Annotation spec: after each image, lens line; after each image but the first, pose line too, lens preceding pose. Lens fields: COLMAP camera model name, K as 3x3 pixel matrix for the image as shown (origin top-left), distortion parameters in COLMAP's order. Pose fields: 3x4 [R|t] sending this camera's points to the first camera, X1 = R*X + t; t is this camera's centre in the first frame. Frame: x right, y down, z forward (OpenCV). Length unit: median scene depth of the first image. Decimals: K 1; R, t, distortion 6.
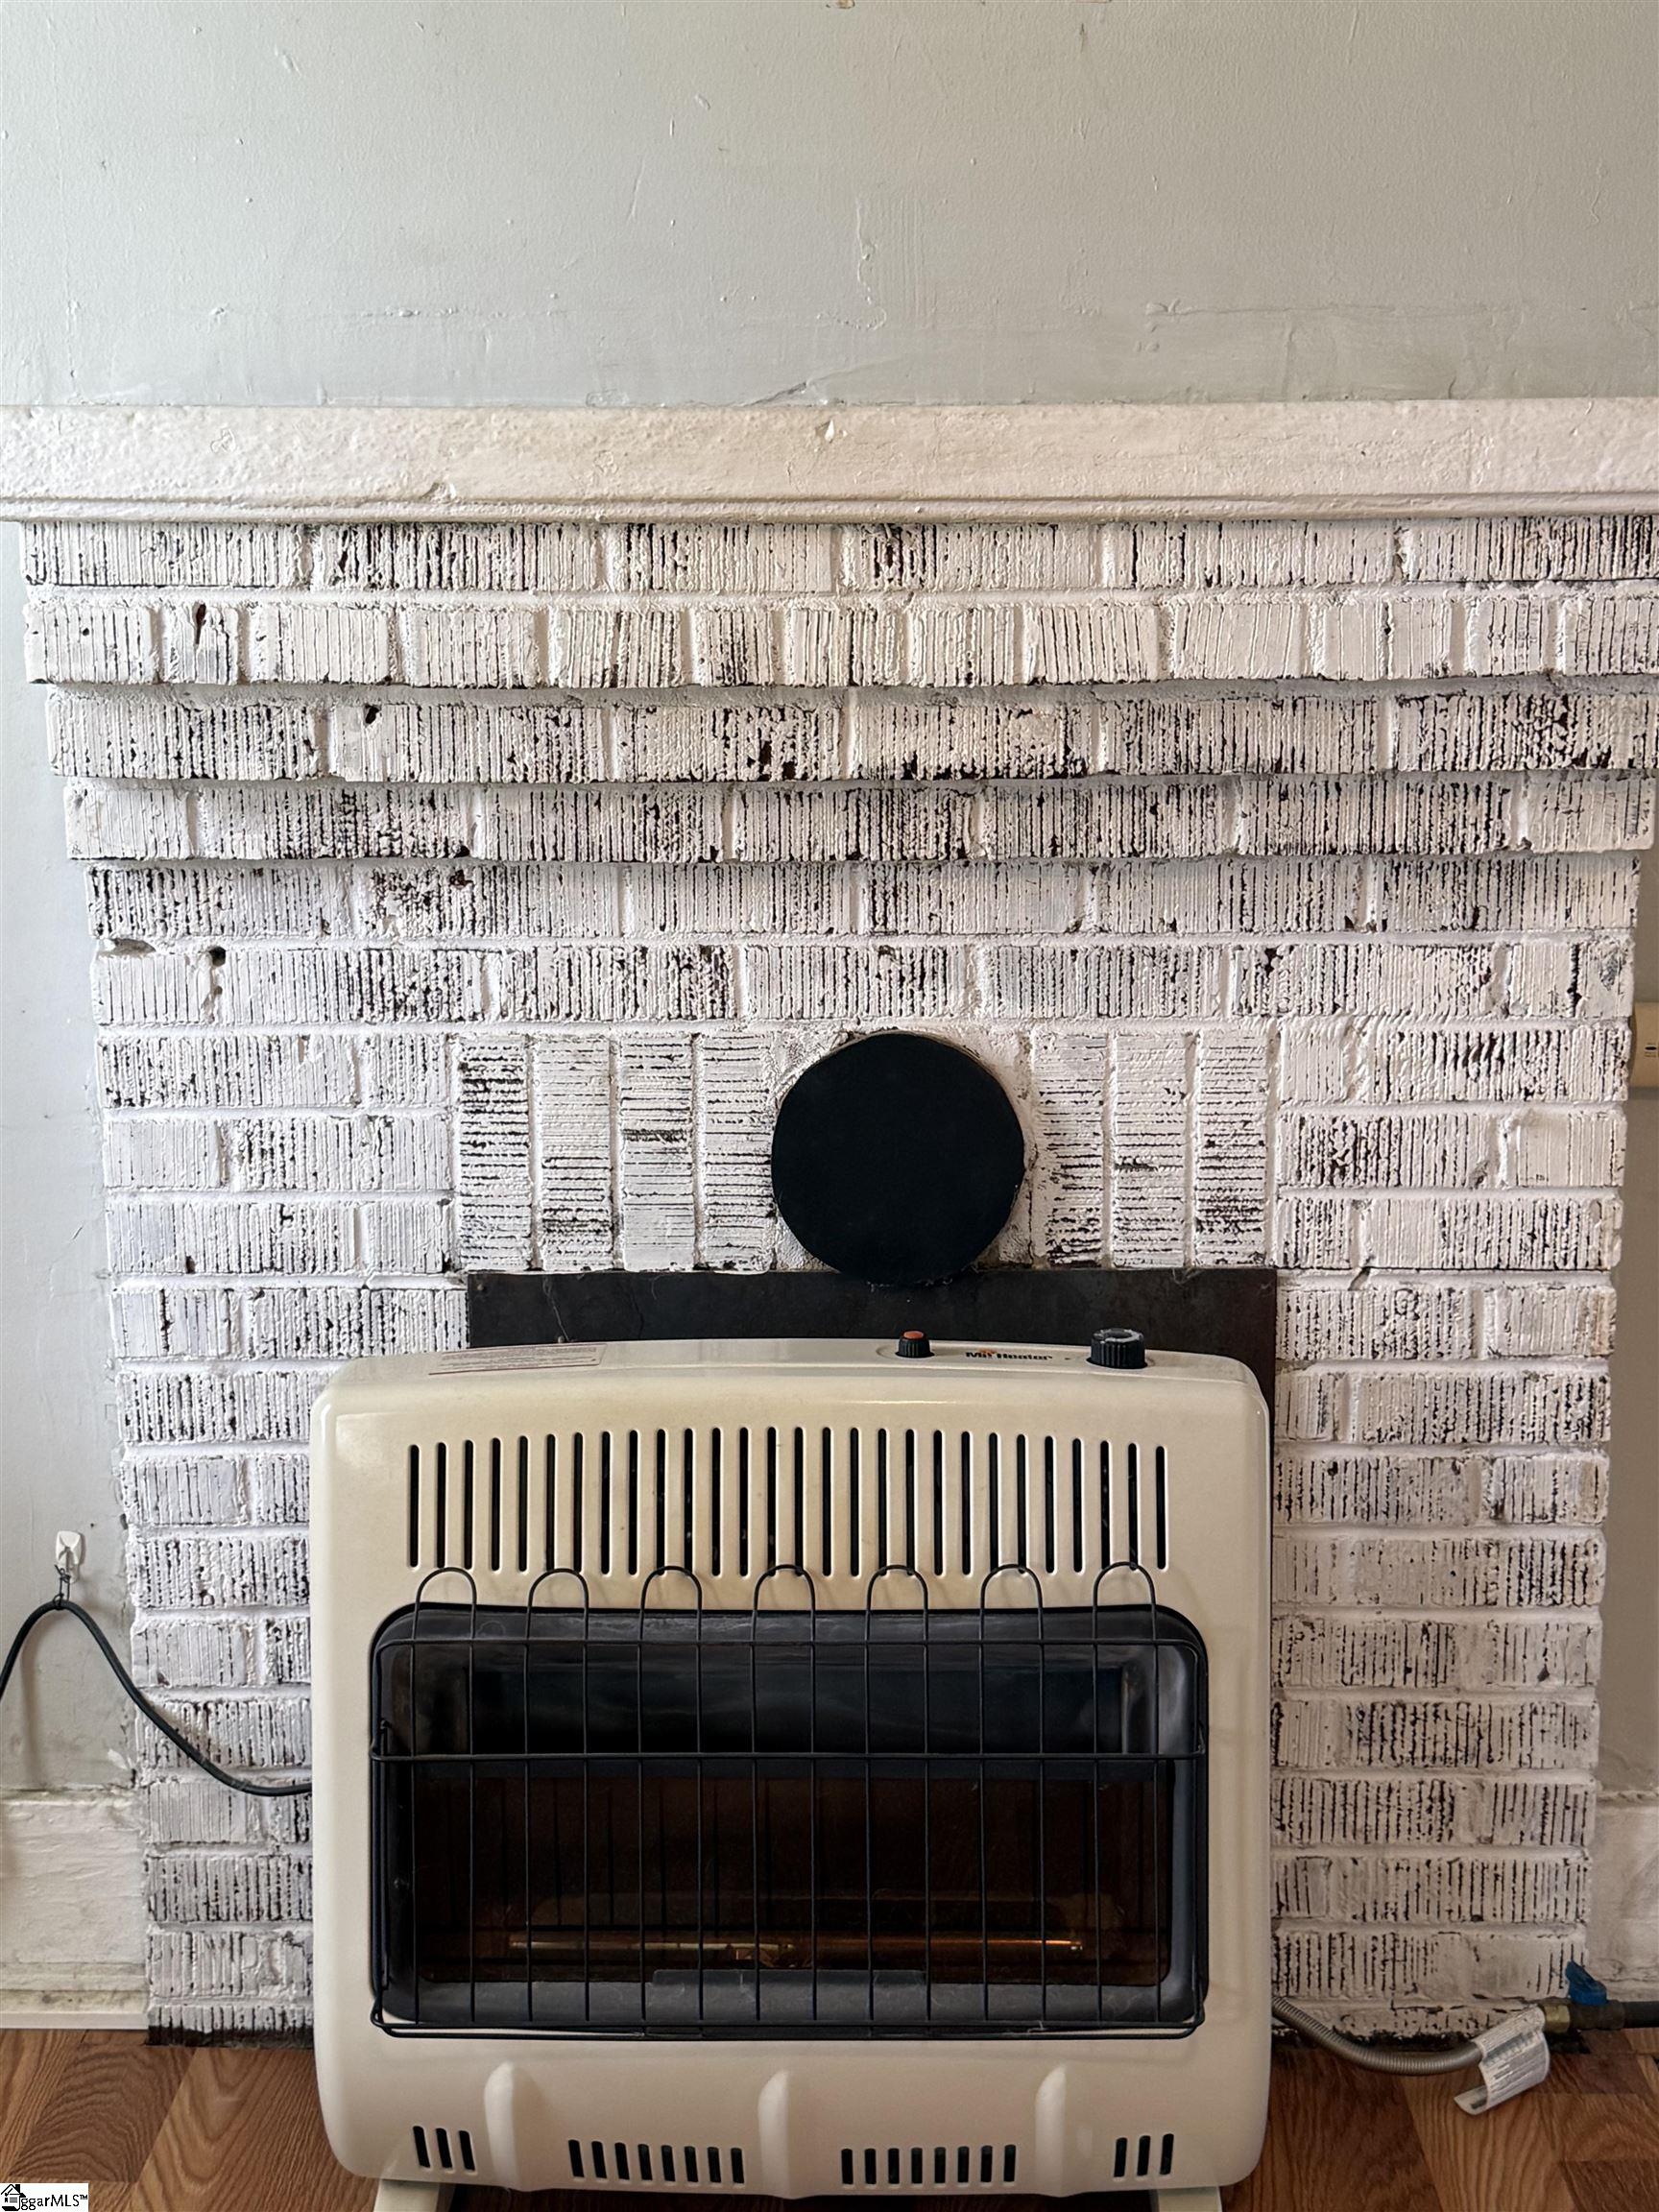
lens RADIAL K [[2965.1, 0, 829.5], [0, 2965.1, 1106.0], [0, 0, 1]] dist [0.090597, -0.004824]
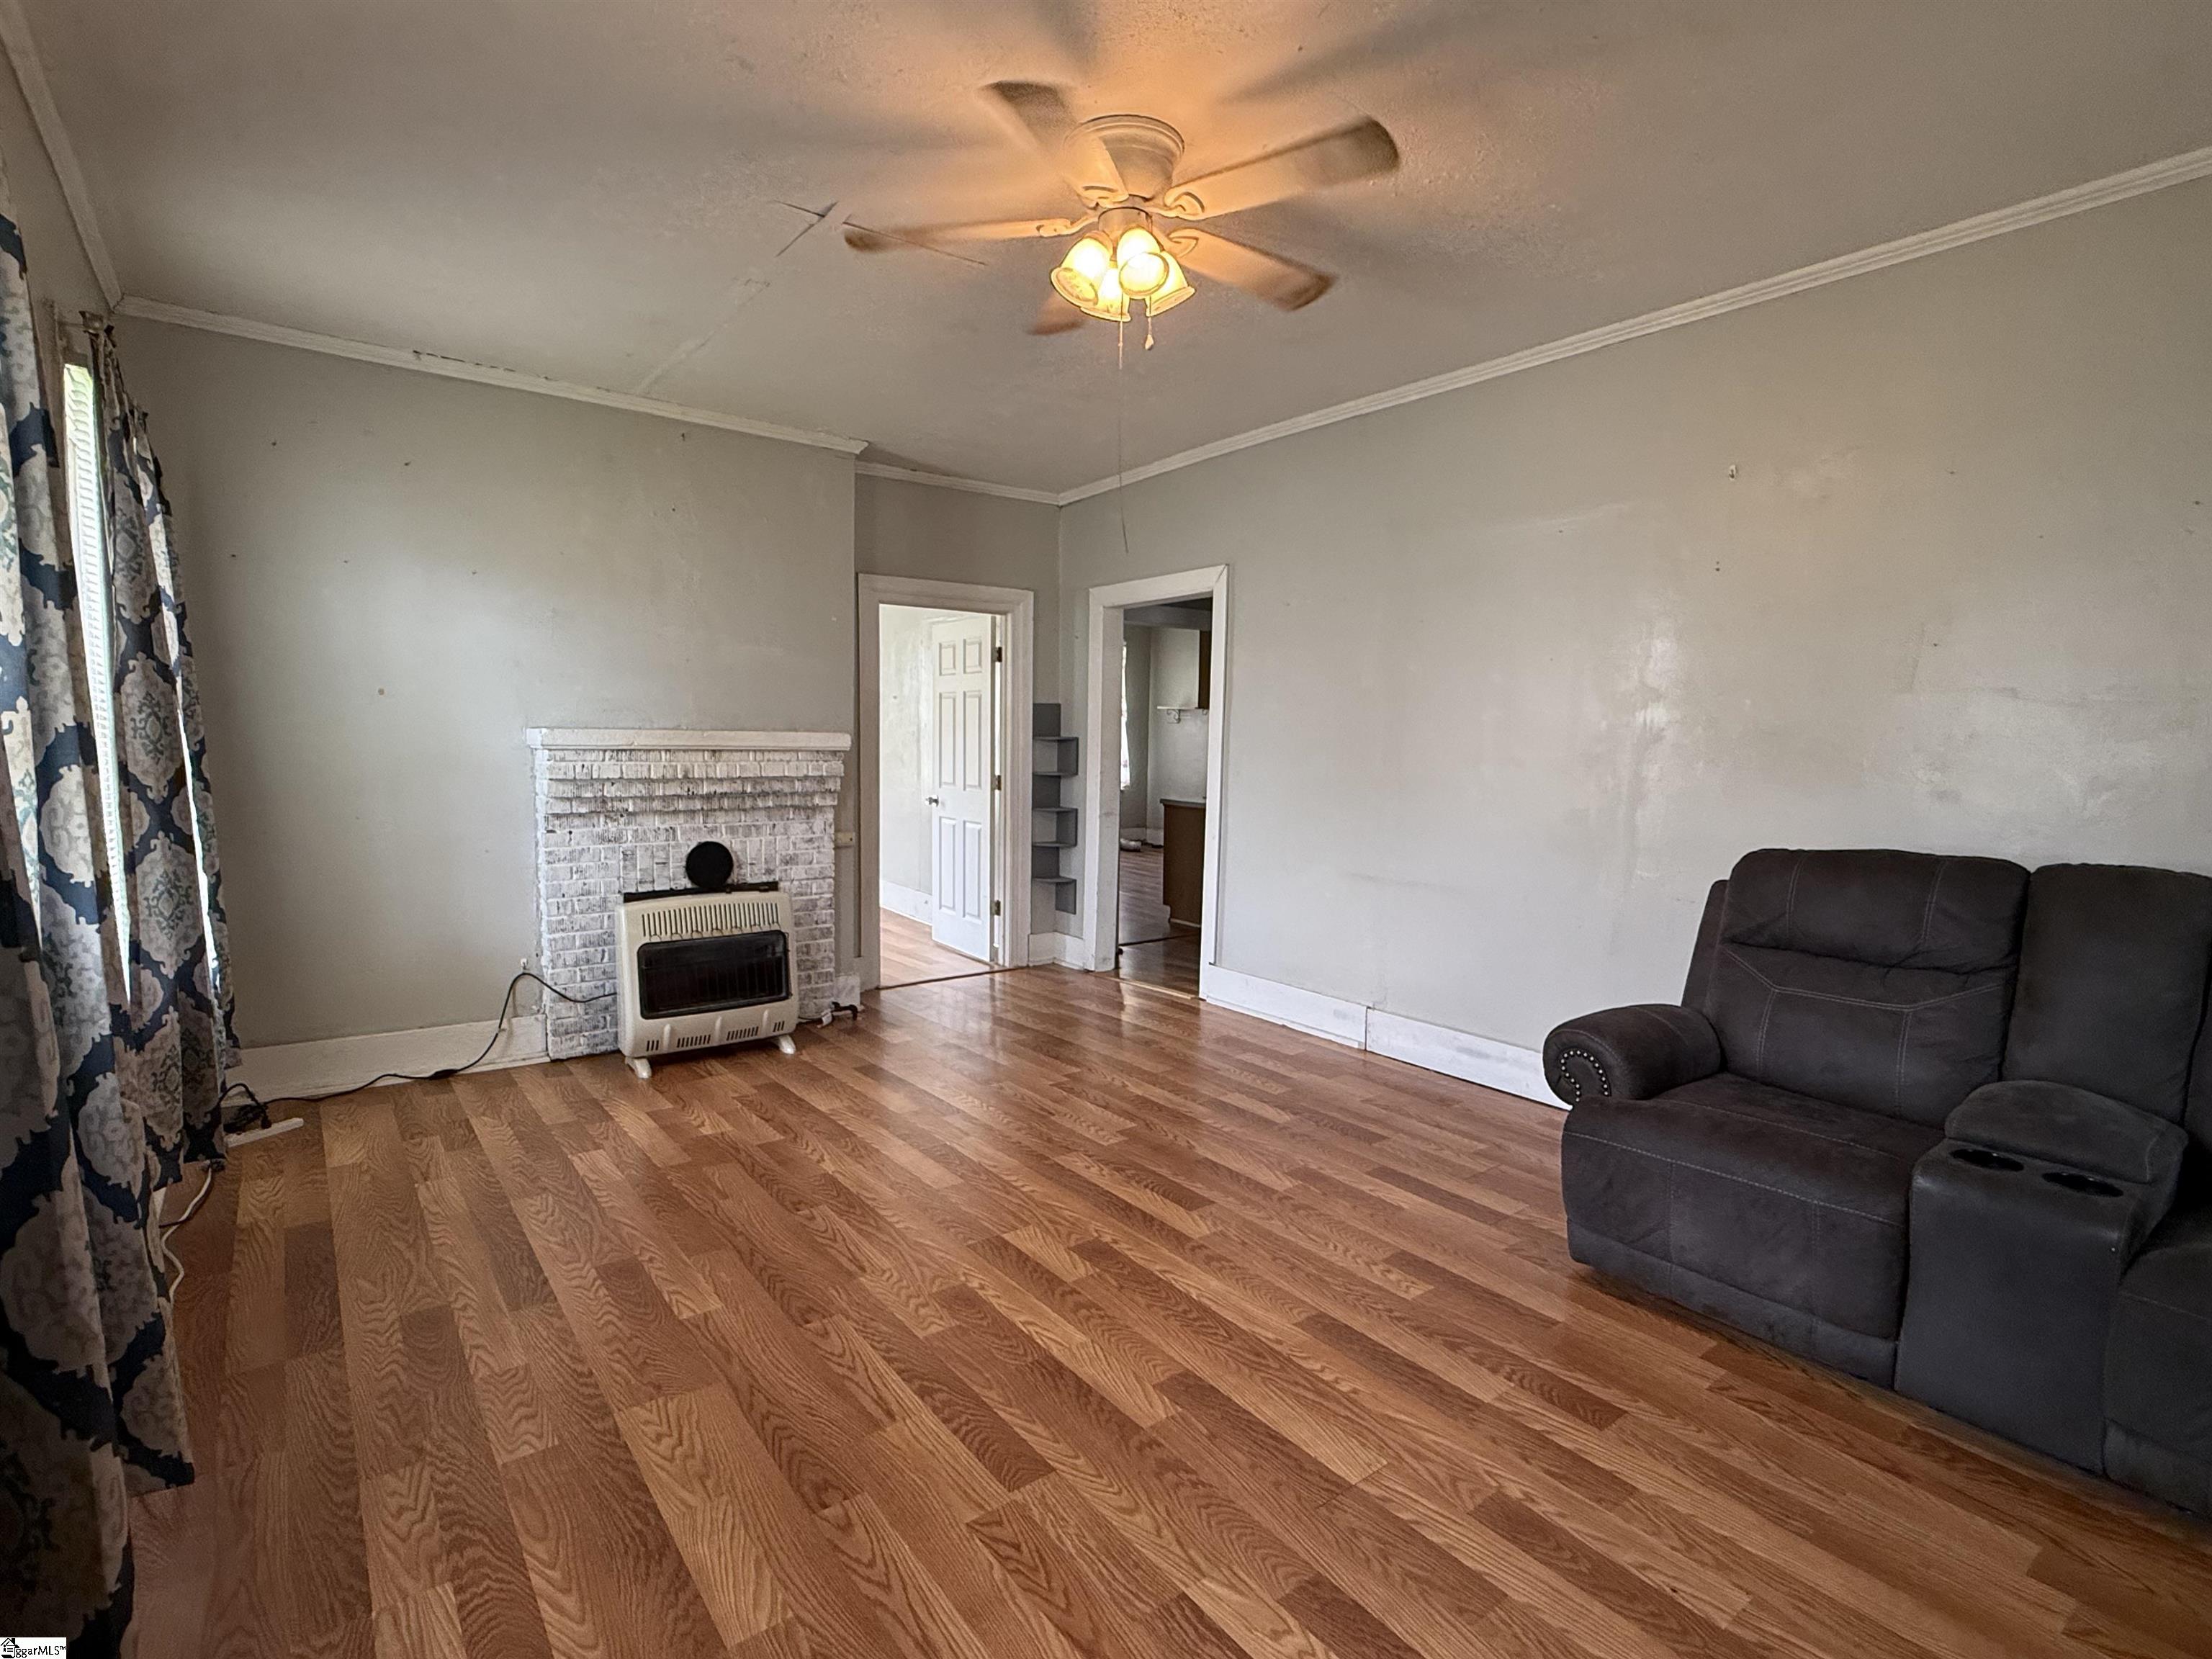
lens RADIAL K [[1083.4, 0, 1106.0], [0, 1083.4, 829.5], [0, 0, 1]] dist [-0.056285, -0.000019]
pose [[0.784114, -0.034577, 0.619653, -0.640908], [0.096588, 0.993080, -0.066808, 0.158909], [-0.613055, 0.112236, 0.782028, -1.011701]]
